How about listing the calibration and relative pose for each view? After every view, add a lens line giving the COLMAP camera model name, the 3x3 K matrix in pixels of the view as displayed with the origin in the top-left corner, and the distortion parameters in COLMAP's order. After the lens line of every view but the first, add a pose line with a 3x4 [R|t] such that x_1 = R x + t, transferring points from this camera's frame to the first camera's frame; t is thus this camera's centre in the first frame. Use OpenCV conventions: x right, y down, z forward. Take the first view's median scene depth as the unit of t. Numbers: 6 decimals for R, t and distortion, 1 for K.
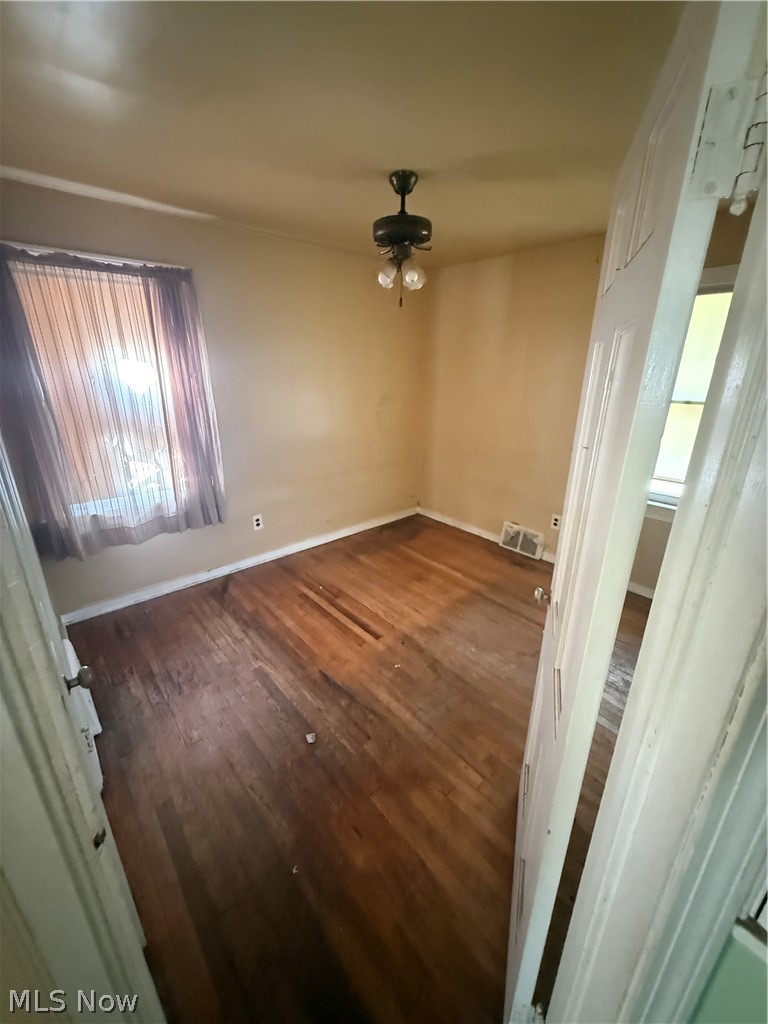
lens RADIAL K [[409.0, 0, 387.7], [0, 409.0, 511.5], [0, 0, 1]] dist [0.000441, 0.000395]
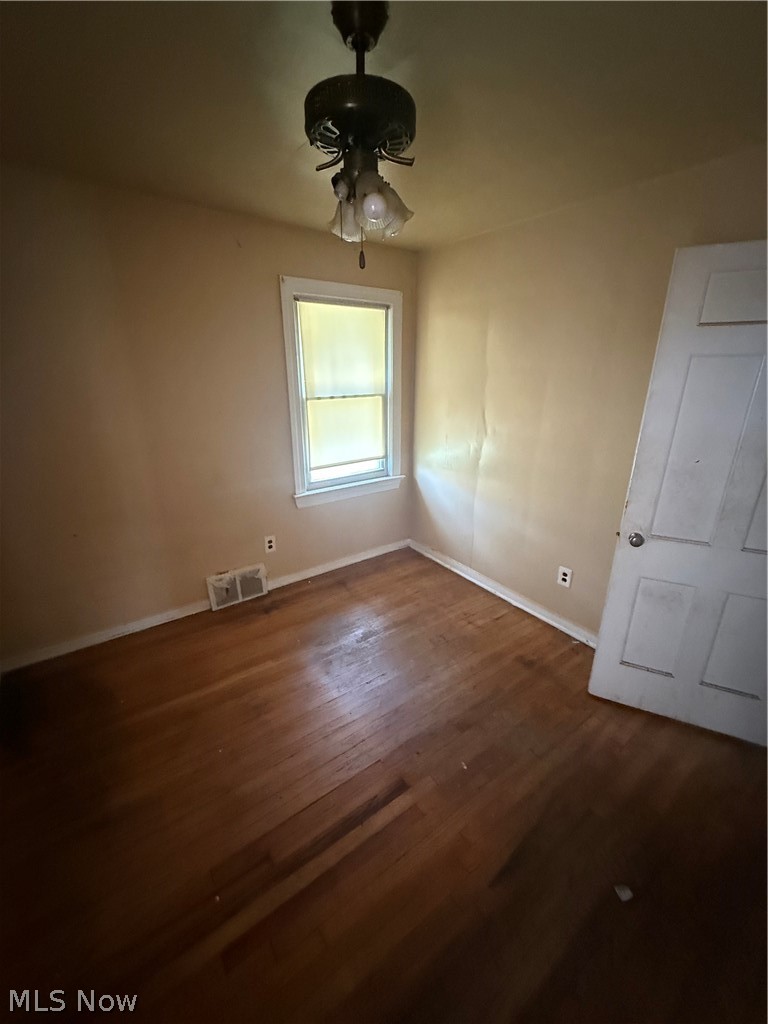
lens RADIAL K [[409.0, 0, 384.5], [0, 409.0, 509.7], [0, 0, 1]] dist [0.000441, 0.000395]
pose [[0.098924, -0.340260, 0.935114, -0.348014], [0.338281, 0.895256, 0.289971, -0.204096], [-0.935831, 0.287646, 0.203666, 0.547724]]
